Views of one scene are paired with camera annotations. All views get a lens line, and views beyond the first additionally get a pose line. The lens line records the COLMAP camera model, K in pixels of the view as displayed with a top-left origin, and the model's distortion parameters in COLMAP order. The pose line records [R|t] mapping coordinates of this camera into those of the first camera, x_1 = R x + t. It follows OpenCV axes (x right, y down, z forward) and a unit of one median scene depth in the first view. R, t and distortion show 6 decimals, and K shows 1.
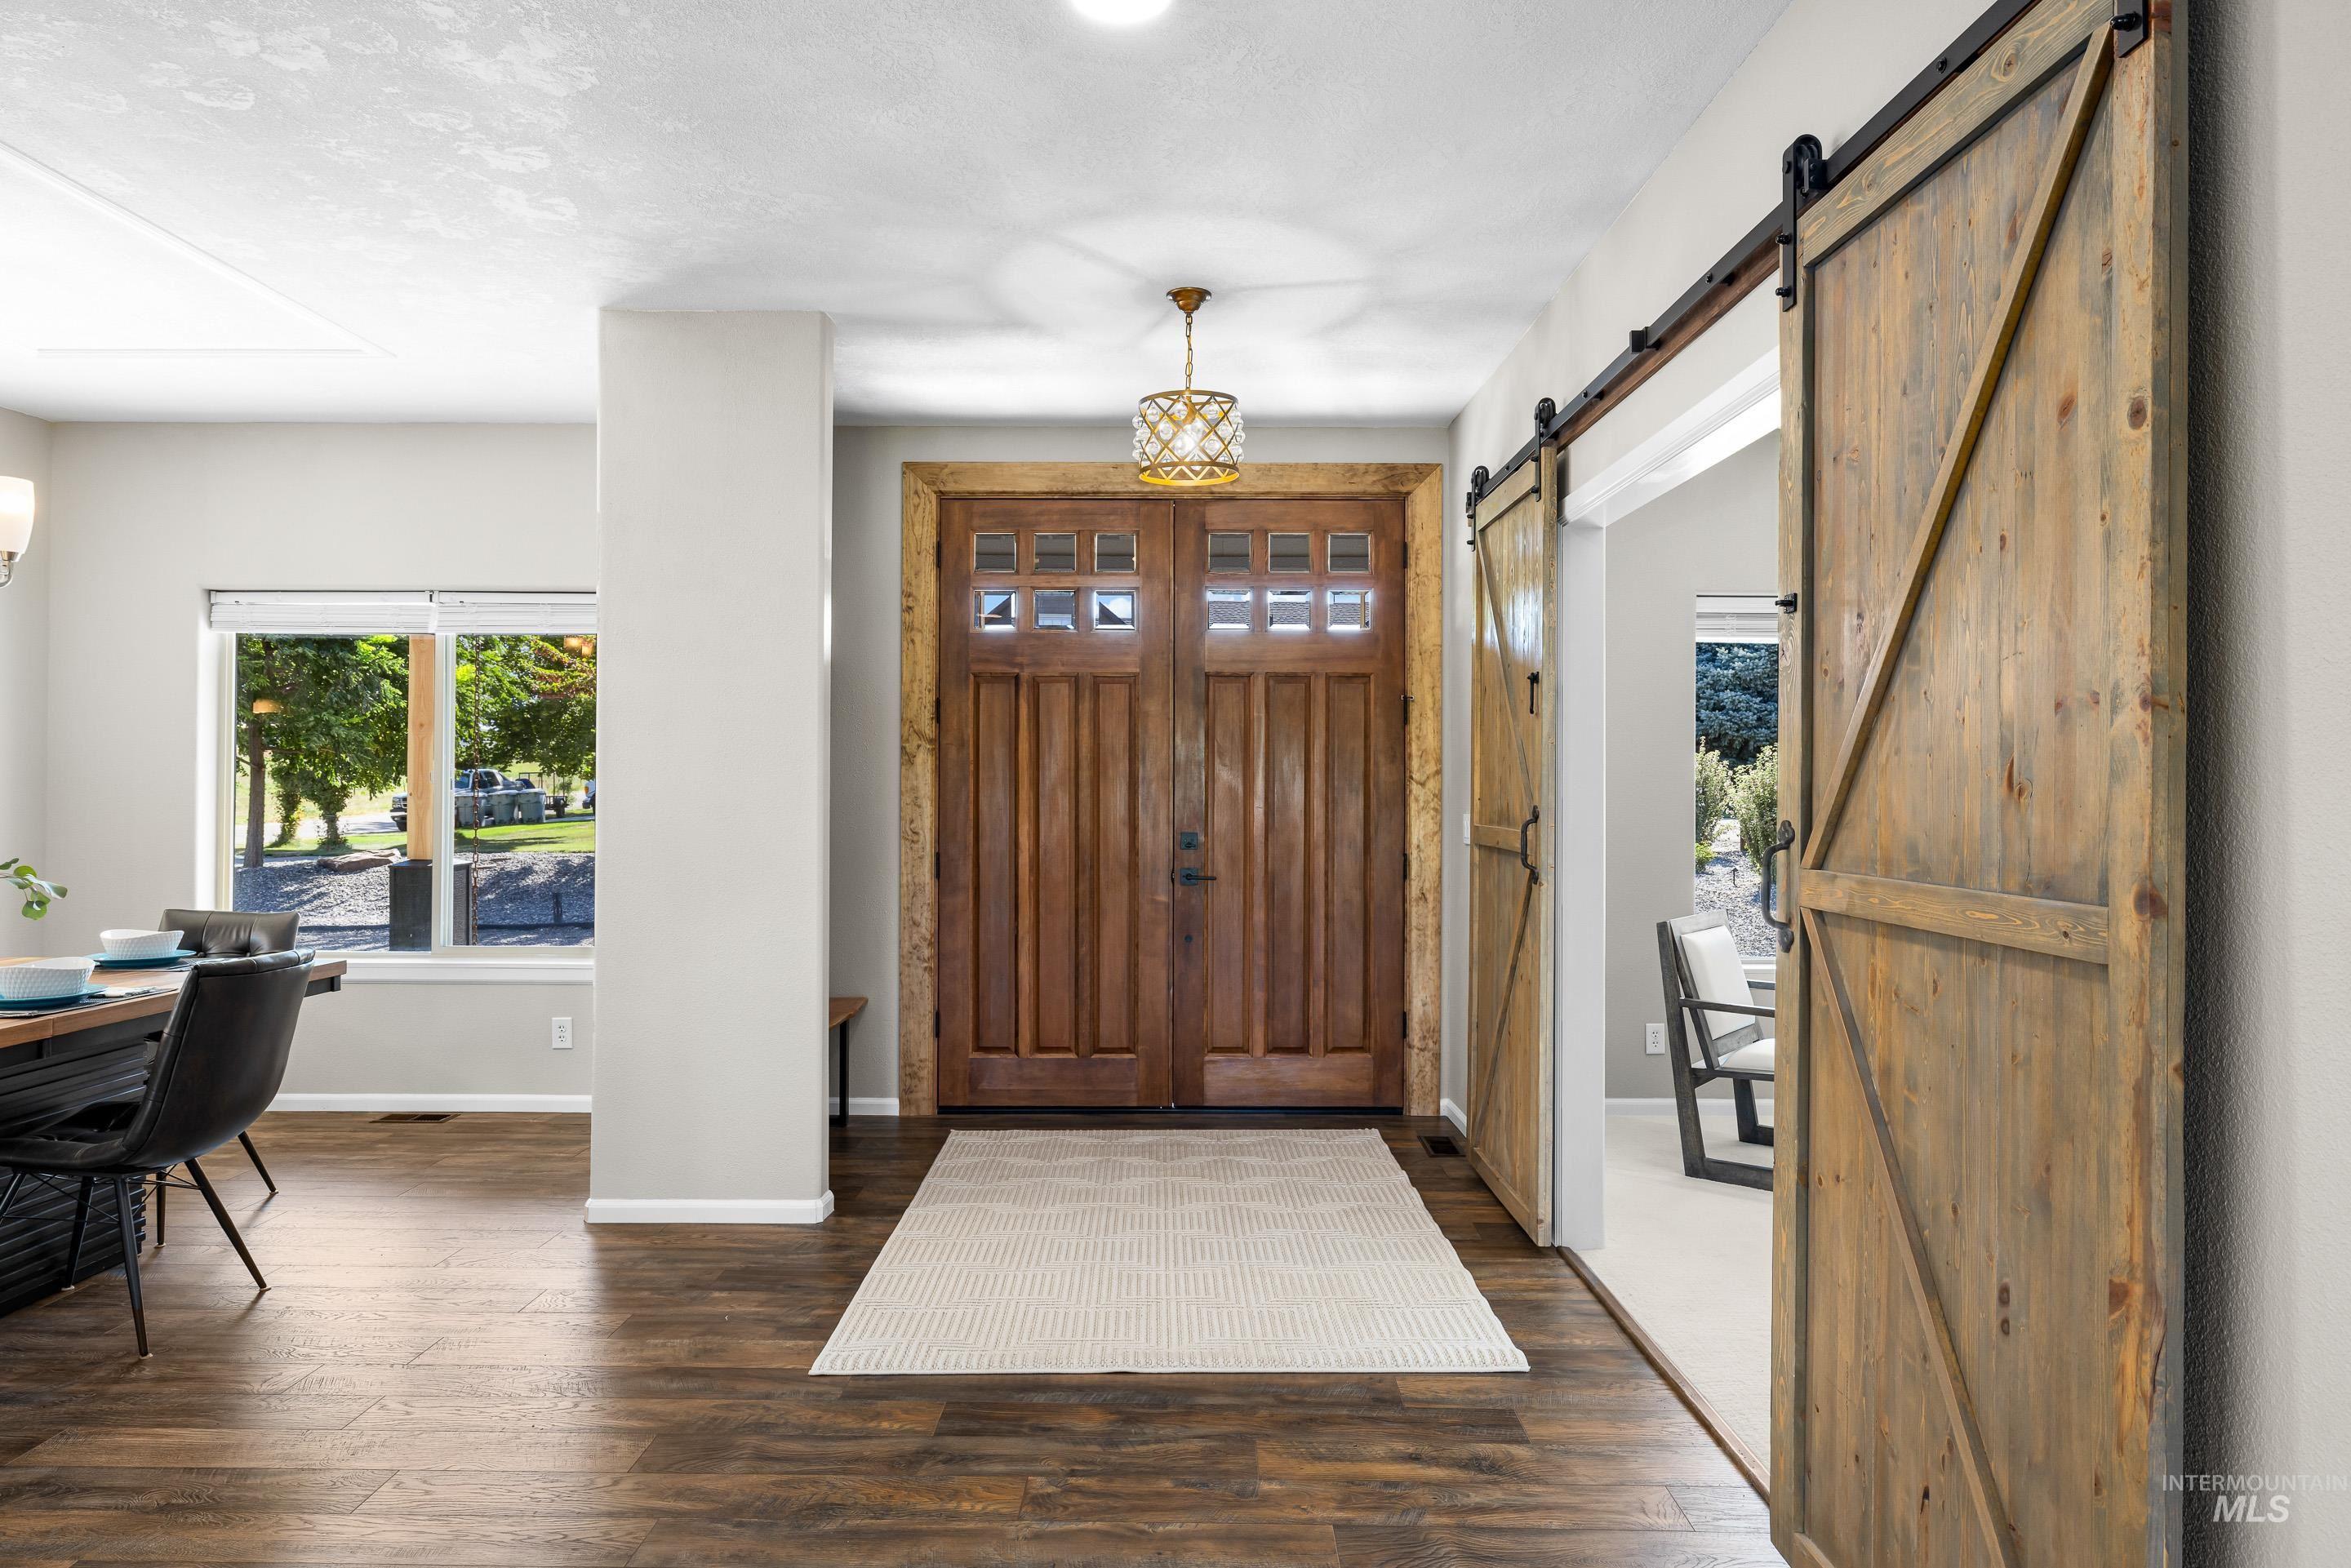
lens RADIAL K [[1398.6, 0, 1182.7], [0, 1398.6, 773.1], [0, 0, 1]] dist [-0.005631, -0.000777]
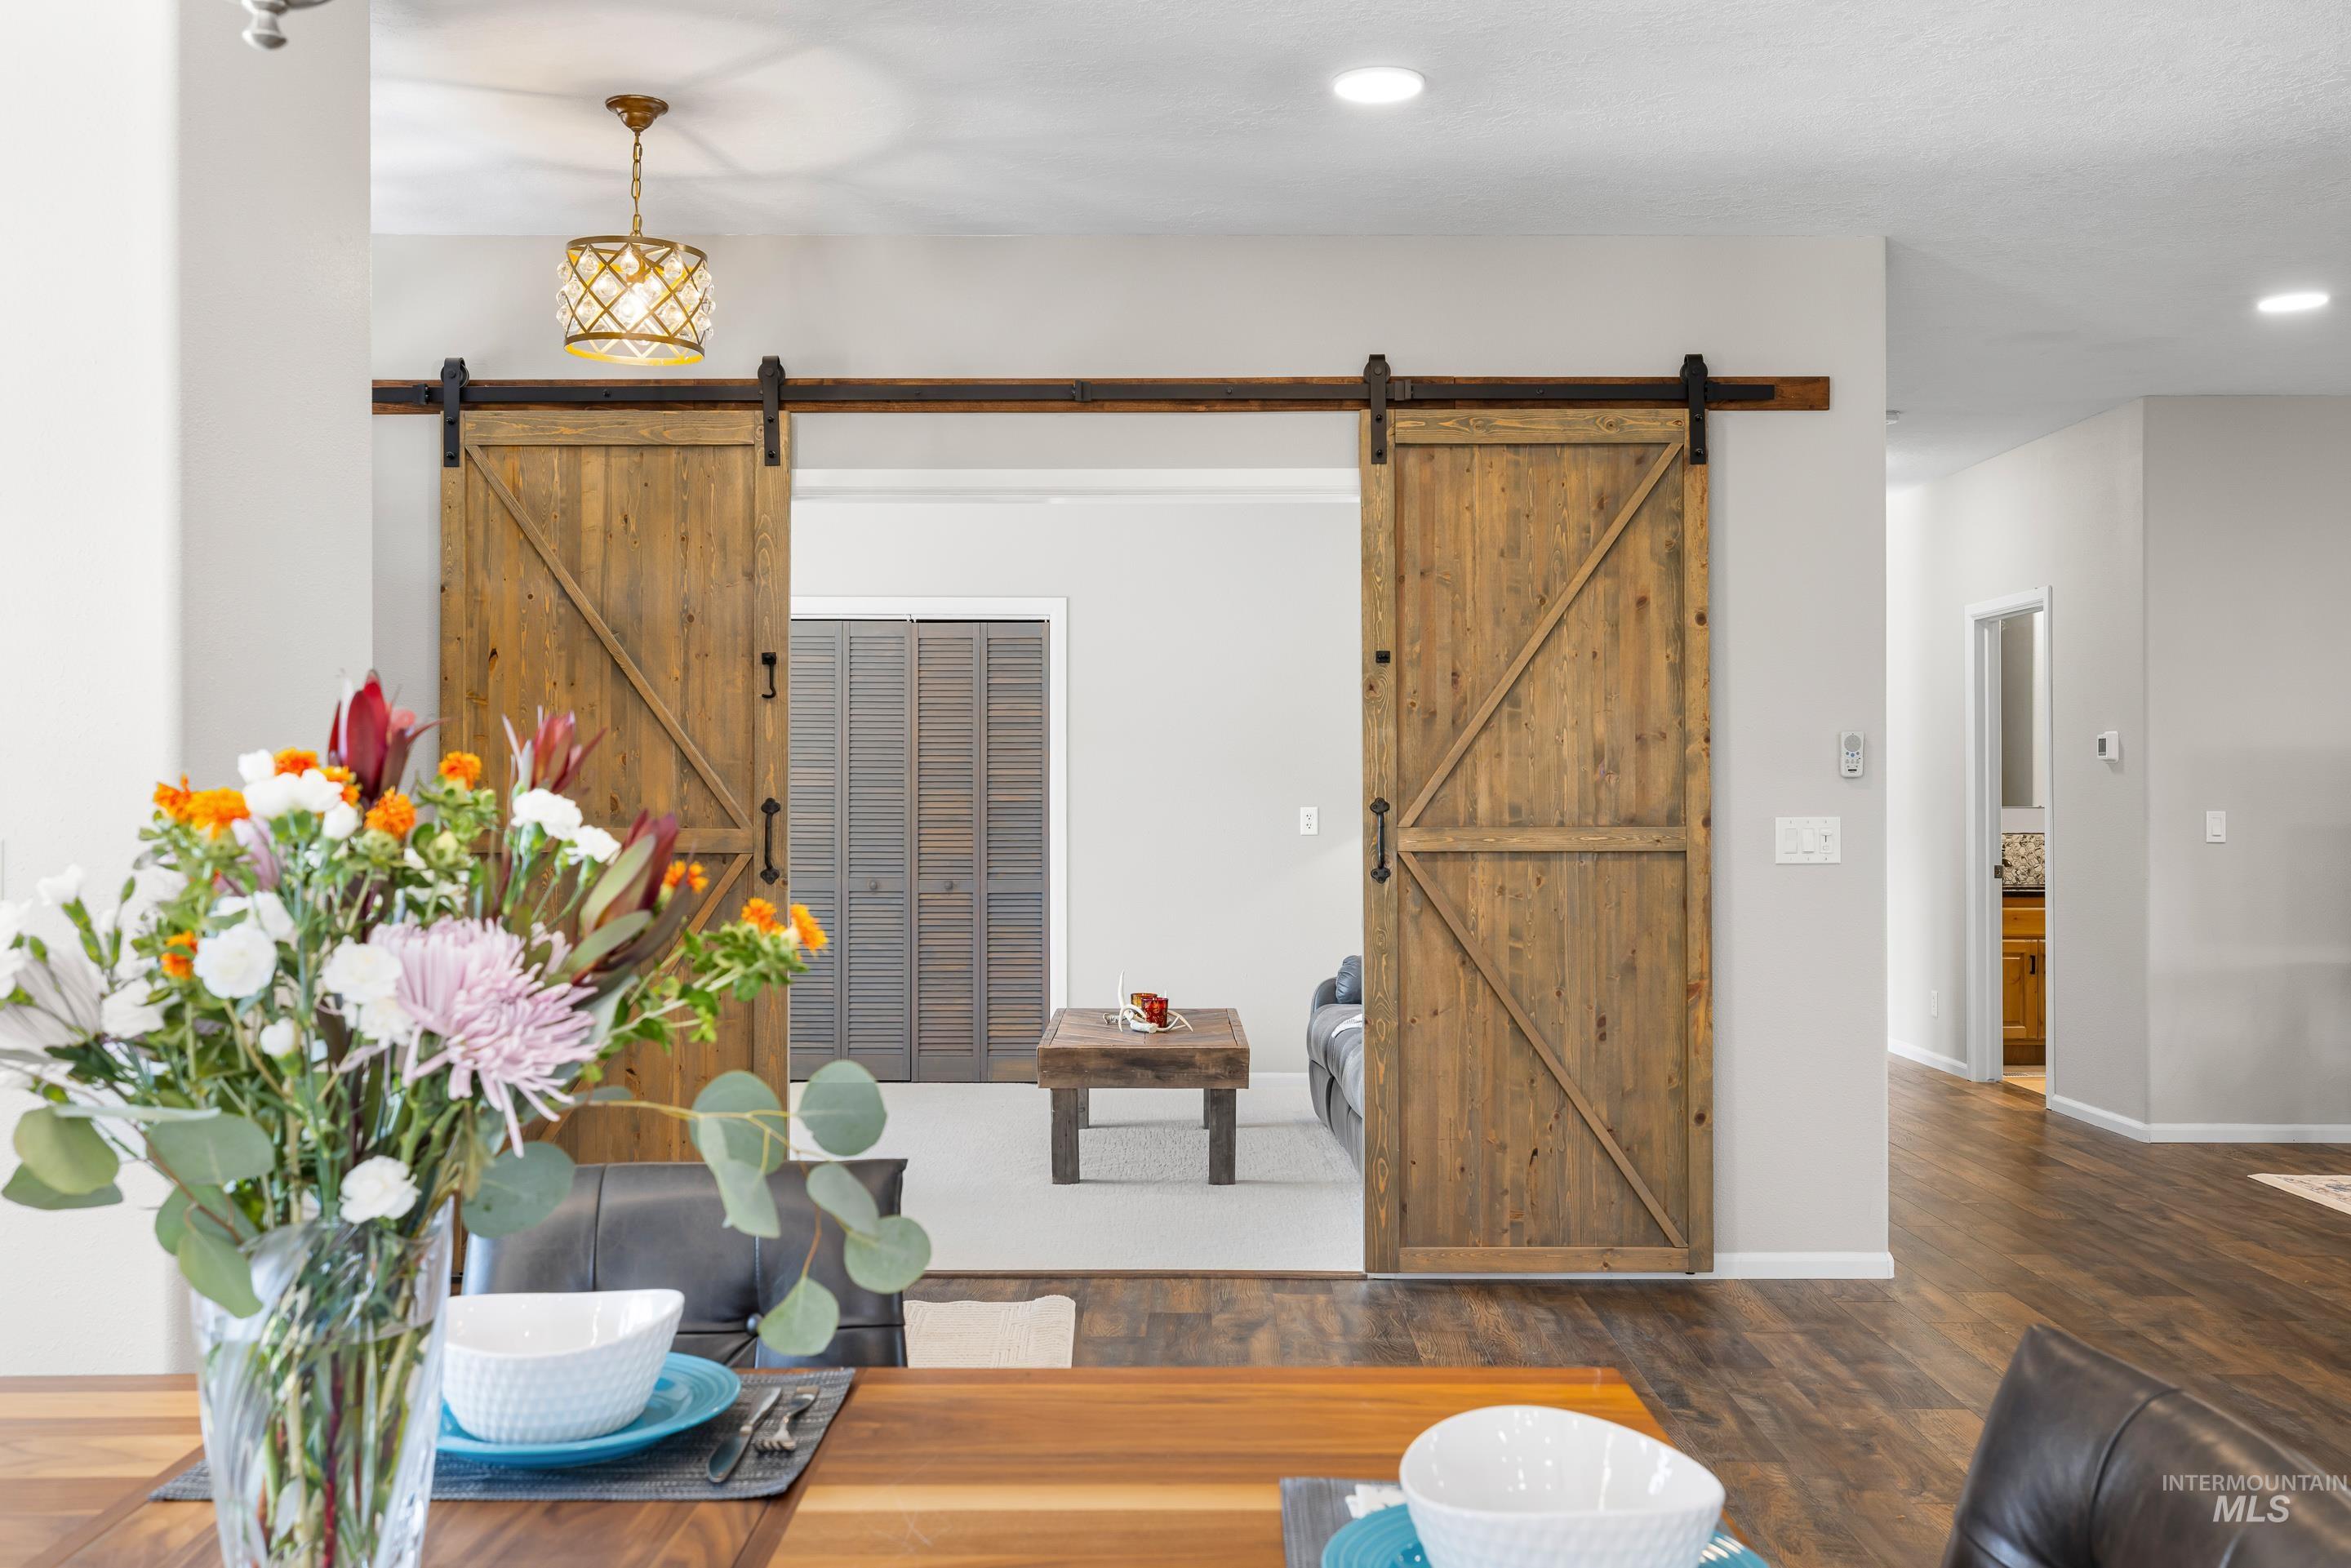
lens RADIAL K [[2121.5, 0, 1175.6], [0, 2121.5, 787.3], [0, 0, 1]] dist [-0.011223, -0.000817]
pose [[-0.013752, -0.002821, 0.999901, -1.993174], [-0.006540, 0.999975, 0.002731, 0.018615], [-0.999884, -0.006502, -0.013770, 1.318467]]
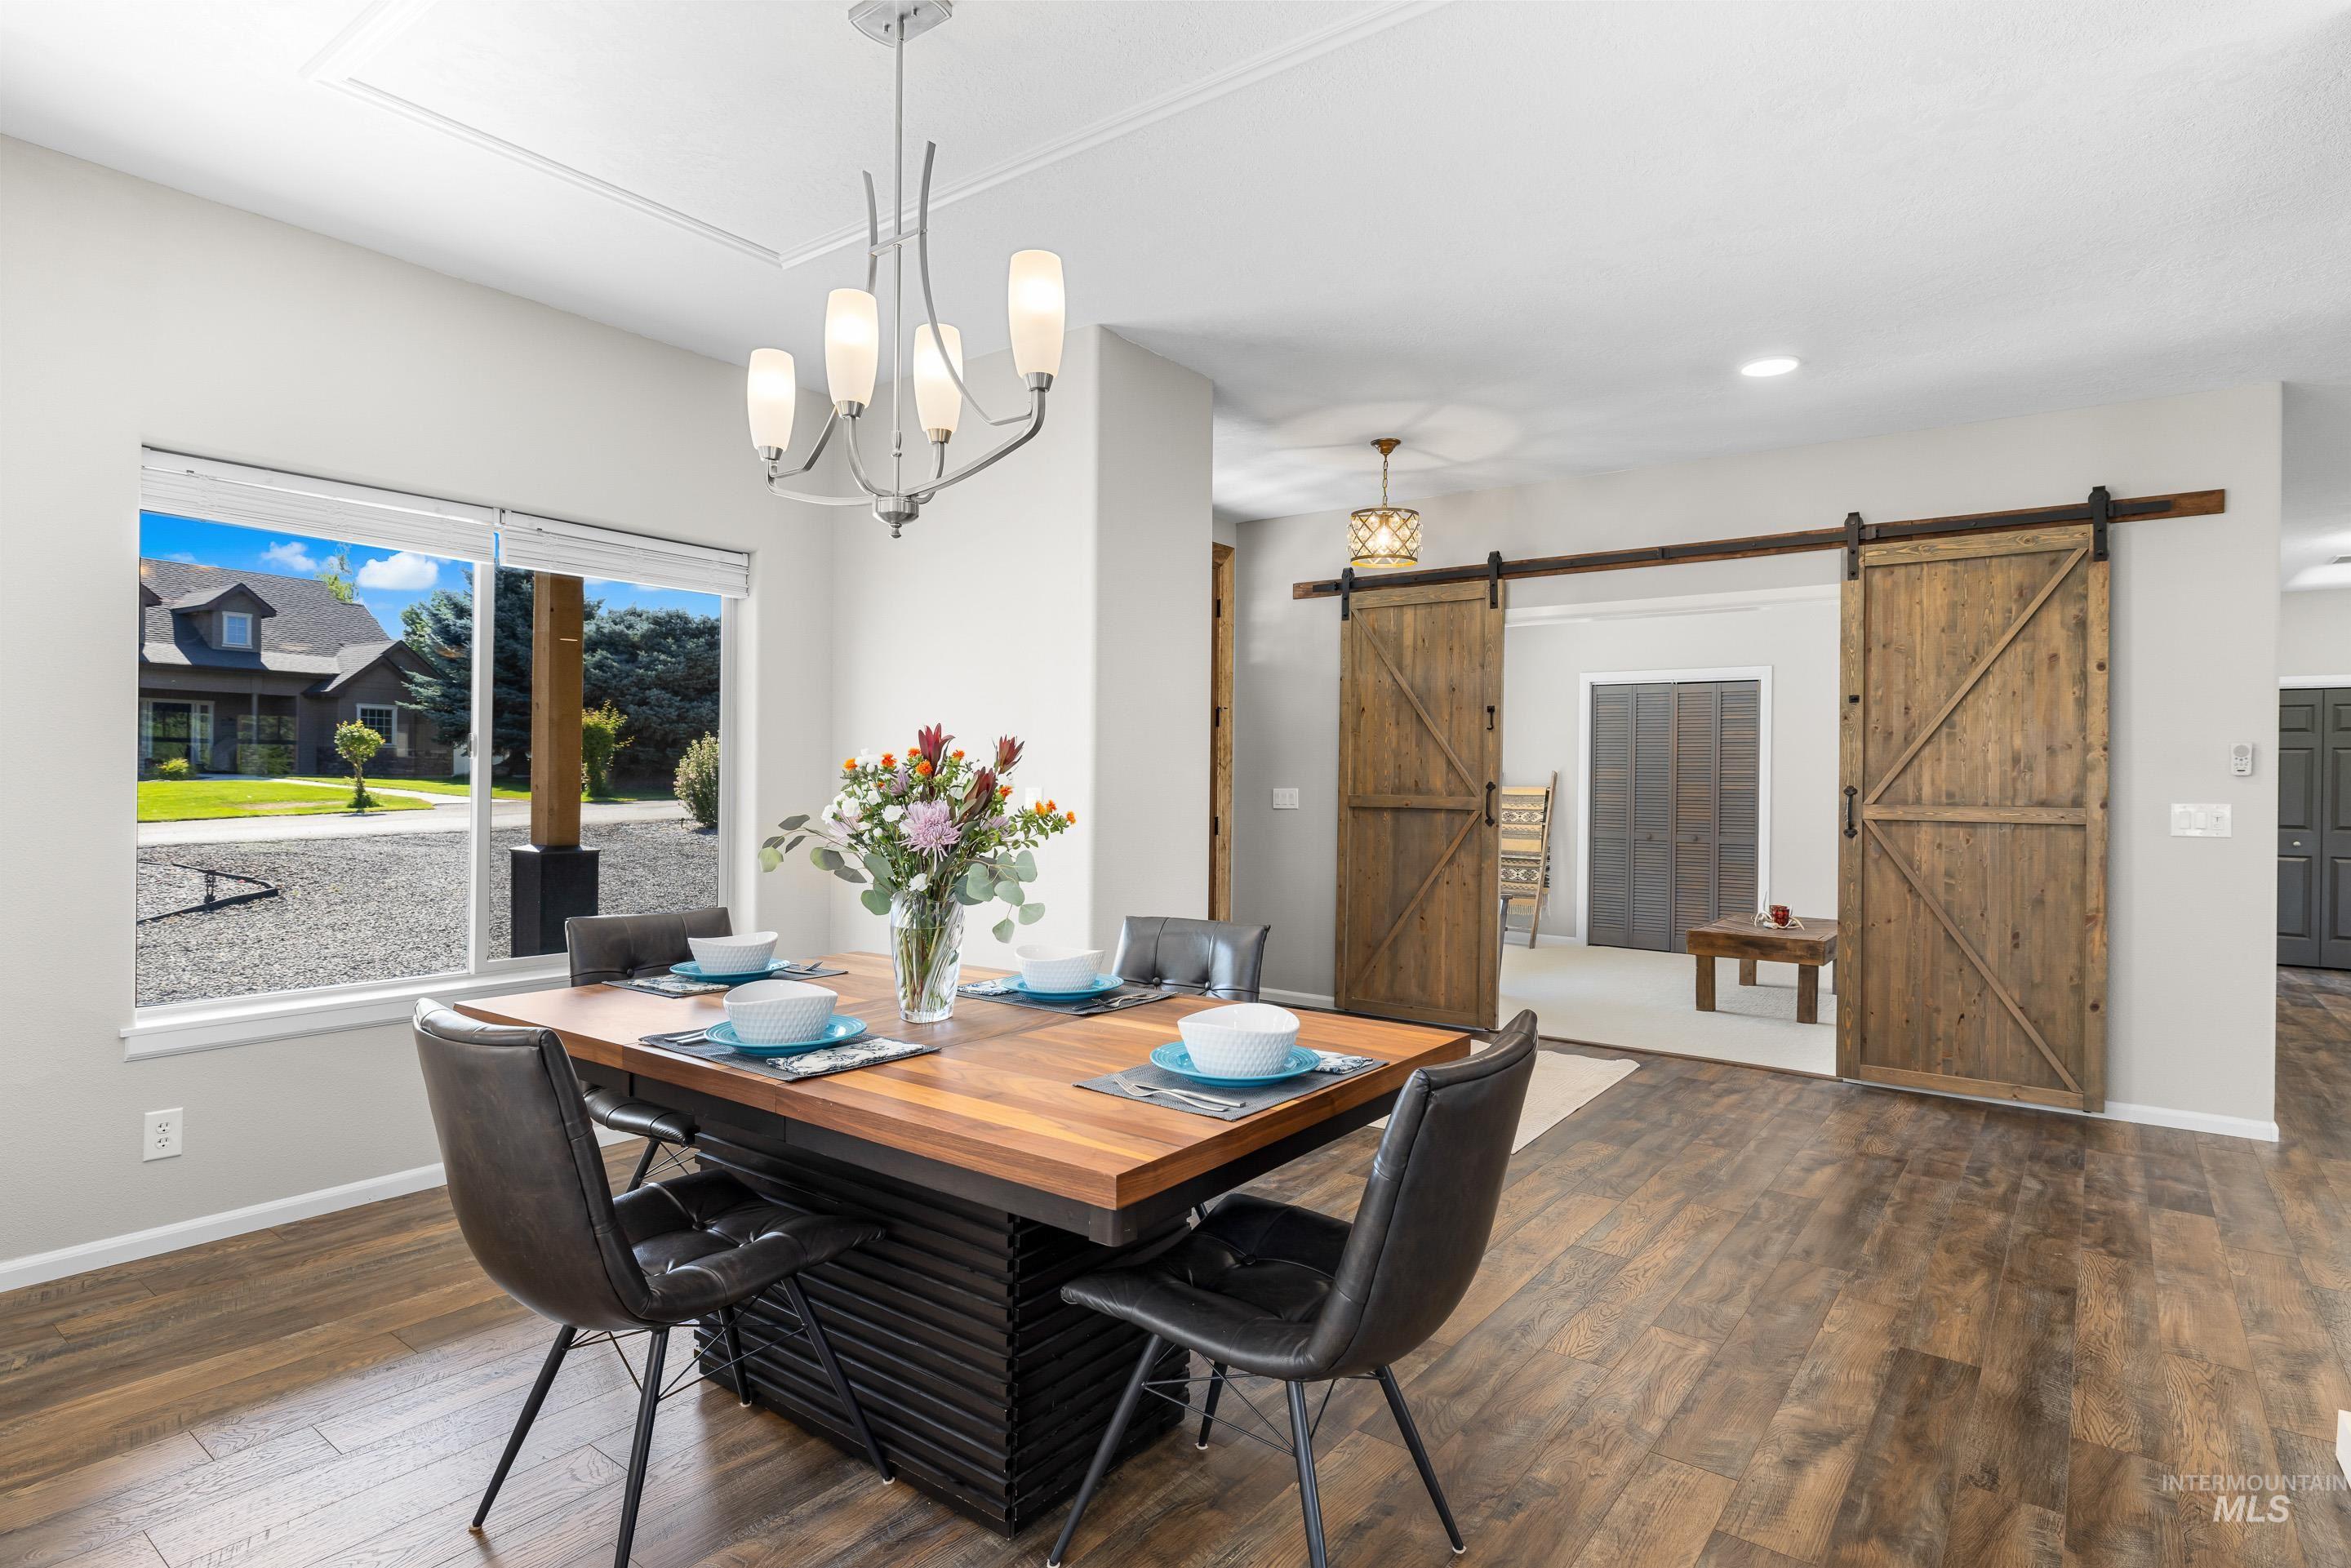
lens RADIAL K [[1235.6, 0, 1168.7], [0, 1235.6, 782.3], [0, 0, 1]] dist [-0.008188, -0.000702]
pose [[0.593220, 0.002016, 0.805038, -2.164808], [-0.015546, 0.999839, 0.008952, 0.028678], [-0.804890, -0.017826, 0.593156, 0.707691]]
